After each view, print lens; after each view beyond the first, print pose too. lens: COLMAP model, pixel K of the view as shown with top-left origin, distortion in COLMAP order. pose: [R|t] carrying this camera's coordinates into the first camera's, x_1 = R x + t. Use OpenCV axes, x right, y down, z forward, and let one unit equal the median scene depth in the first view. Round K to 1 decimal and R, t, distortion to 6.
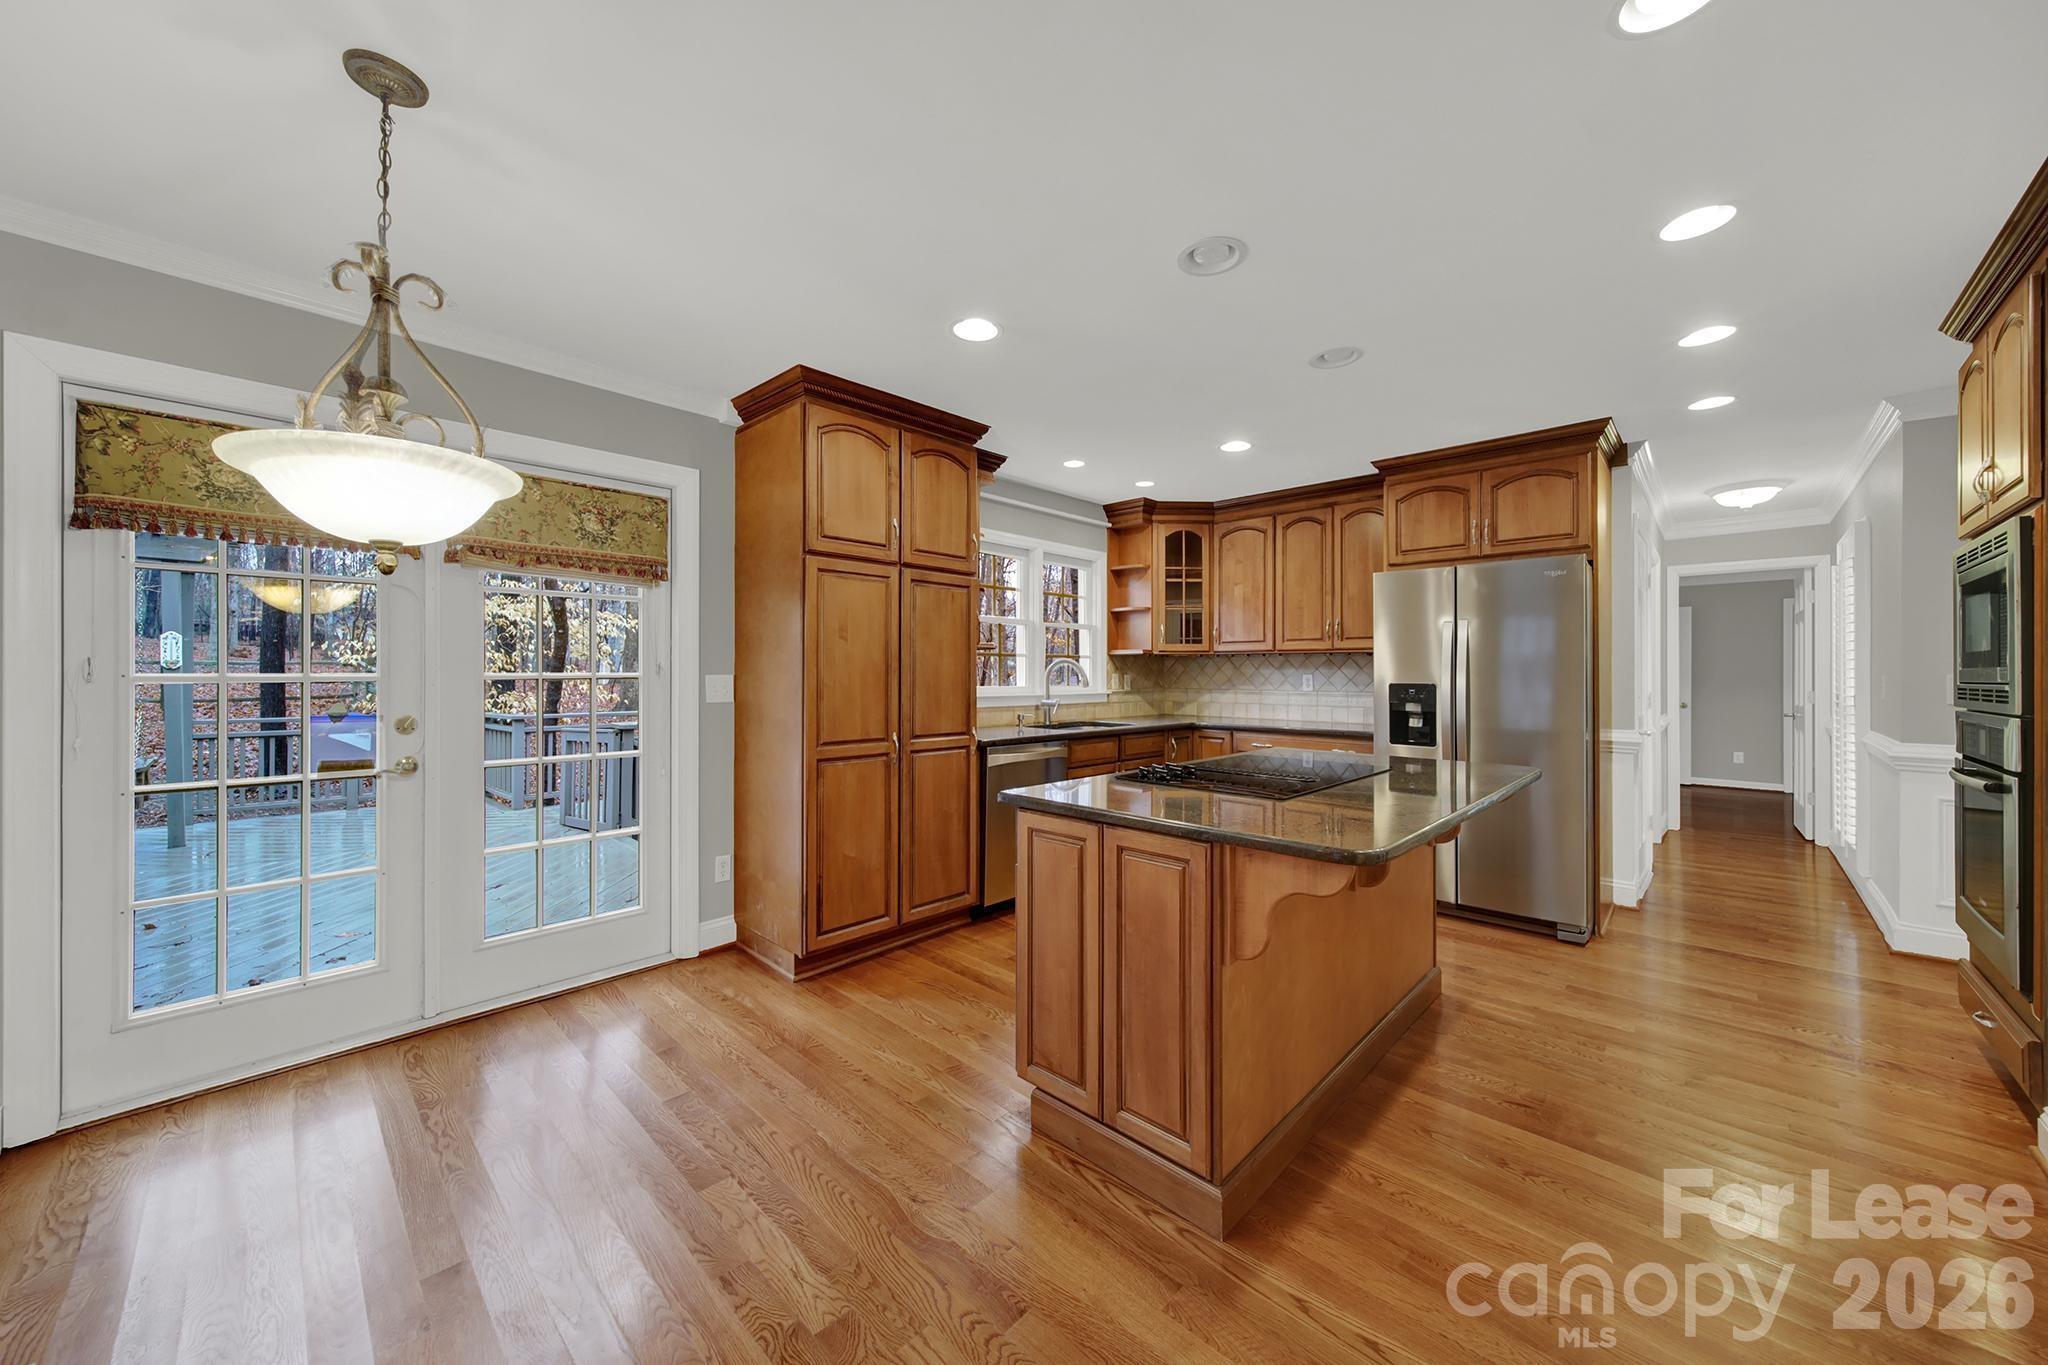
lens RADIAL K [[733.0, 0, 1027.5], [0, 733.0, 666.4], [0, 0, 1]] dist [0.000281, -0.000288]
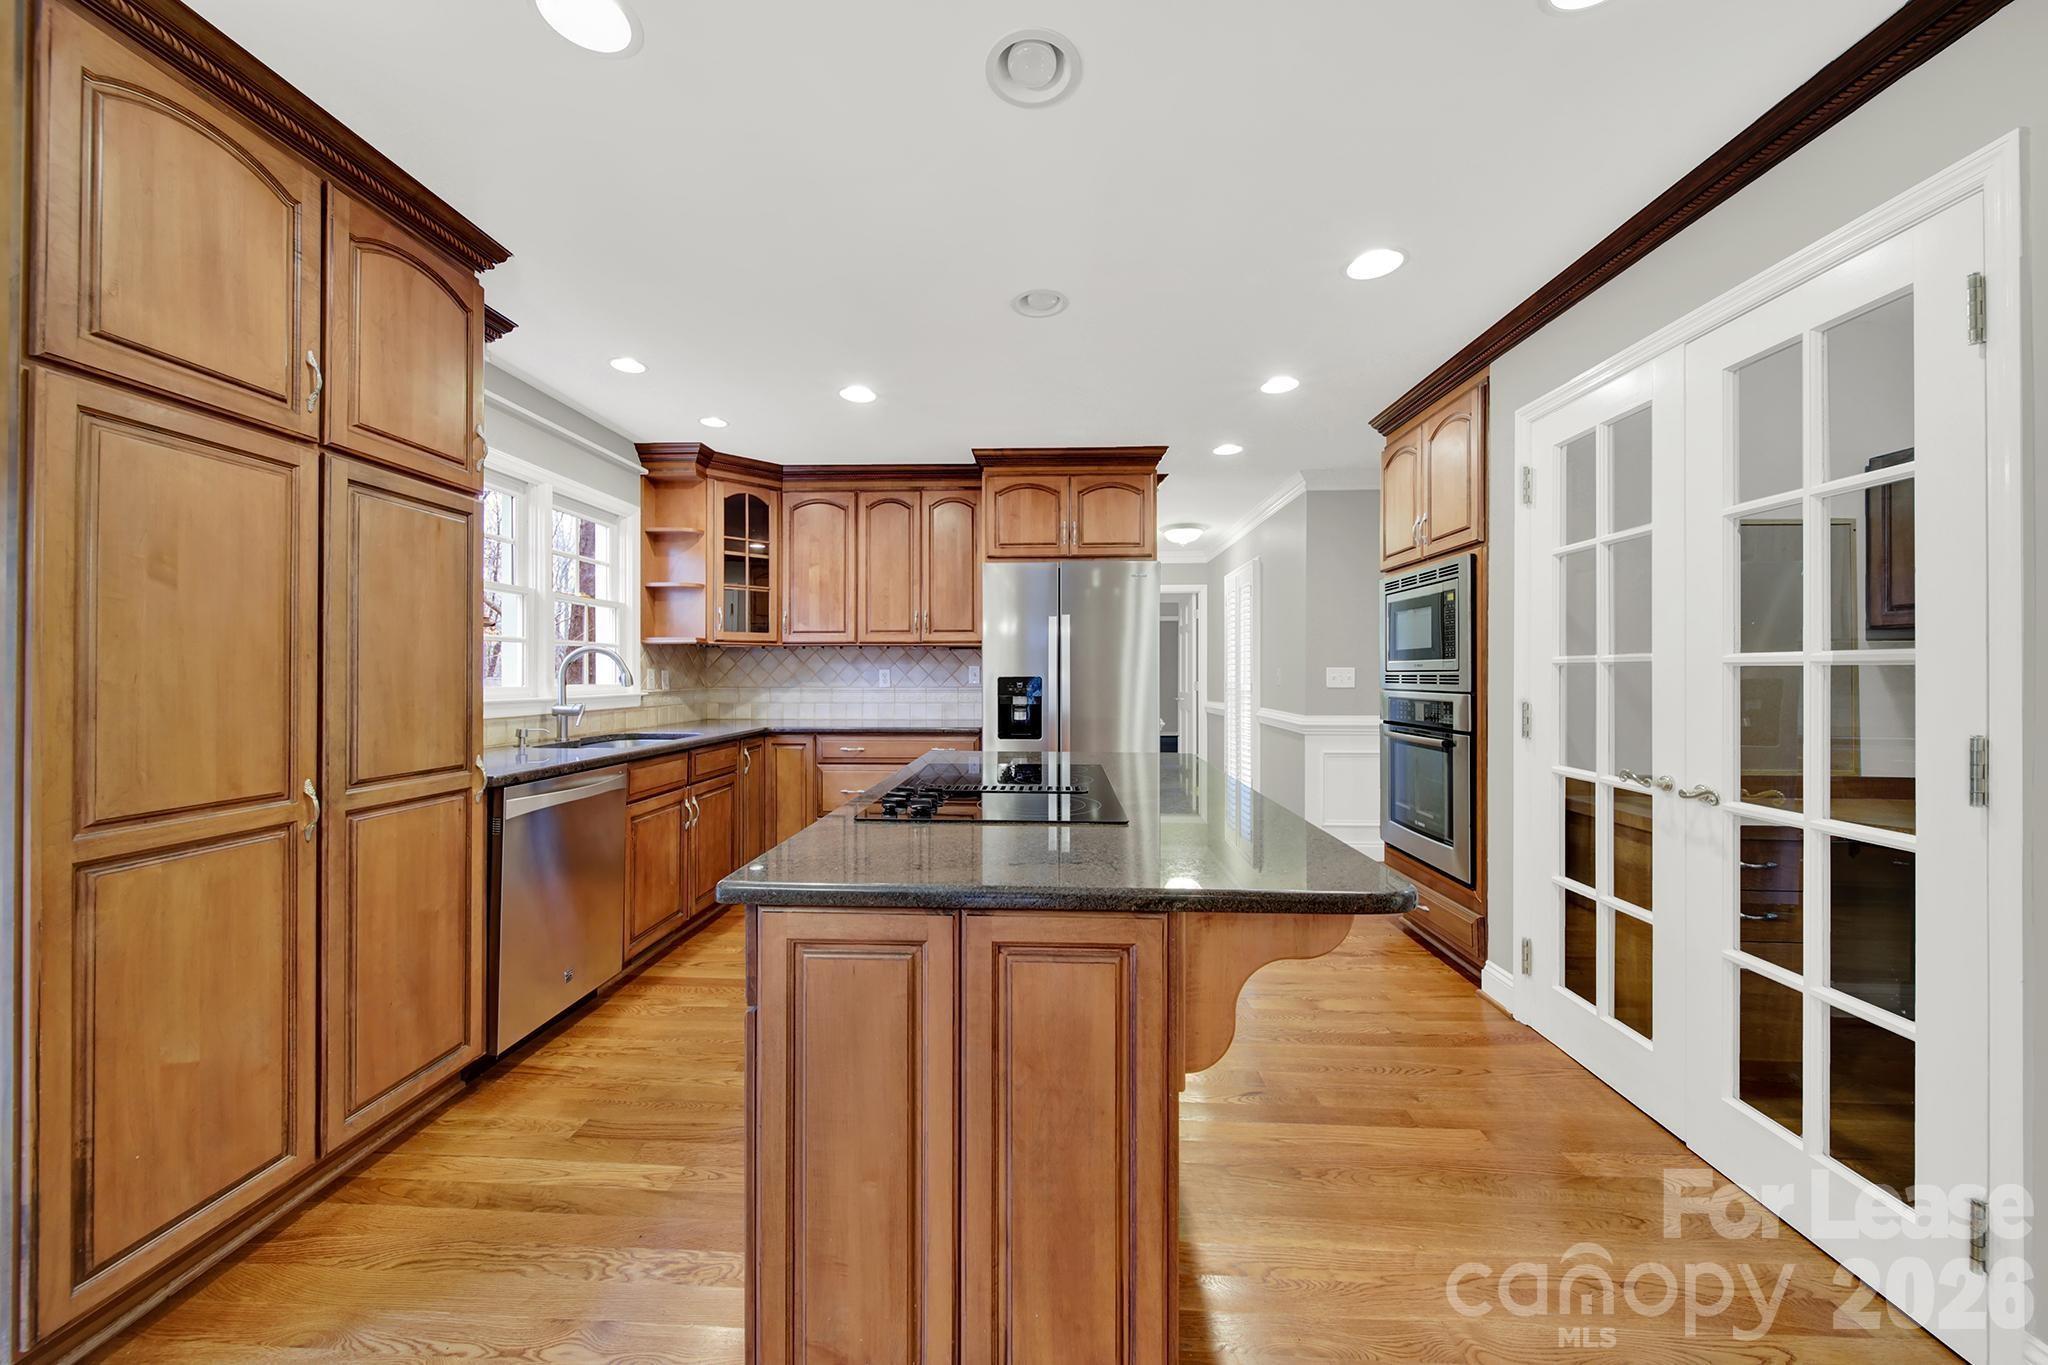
lens RADIAL K [[720.4, 0, 1024.3], [0, 720.4, 666.8], [0, 0, 1]] dist [-0.001713, -0.000711]
pose [[0.751598, 0.002567, 0.659616, -0.113118], [-0.002893, 0.999996, -0.000595, 0.010147], [-0.659615, -0.001461, 0.751602, 0.255348]]
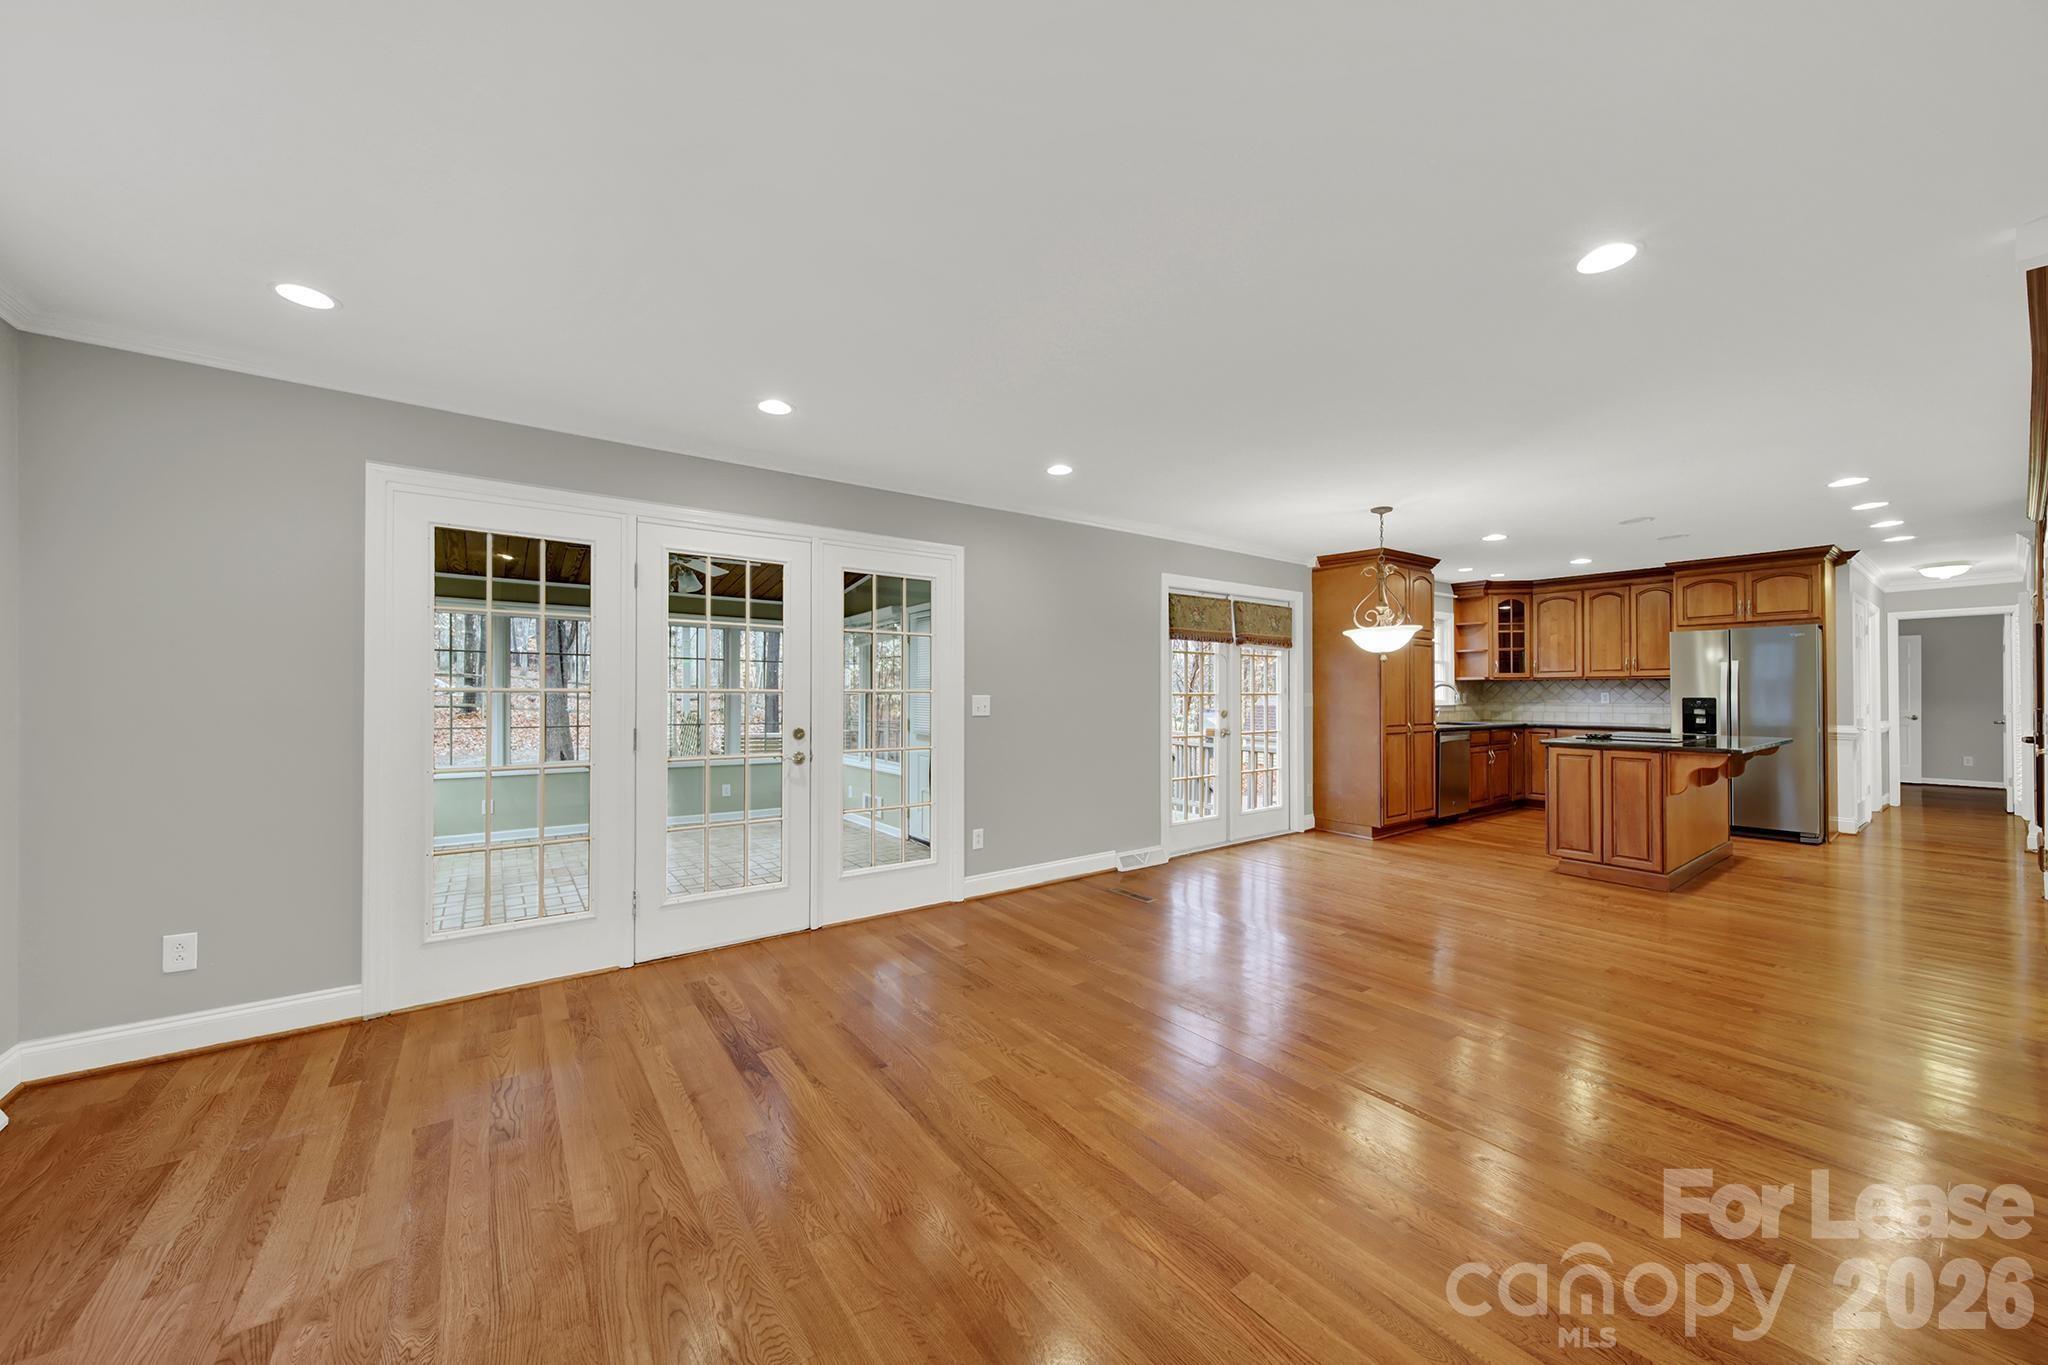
lens RADIAL K [[729.4, 0, 1024.0], [0, 729.4, 682.5], [0, 0, 1]] dist [-0.001834, -0.000639]
pose [[0.983968, -0.004742, -0.178284, -0.697800], [0.003896, 0.999979, -0.005097, -0.009110], [0.178305, 0.004320, 0.983966, -0.919139]]
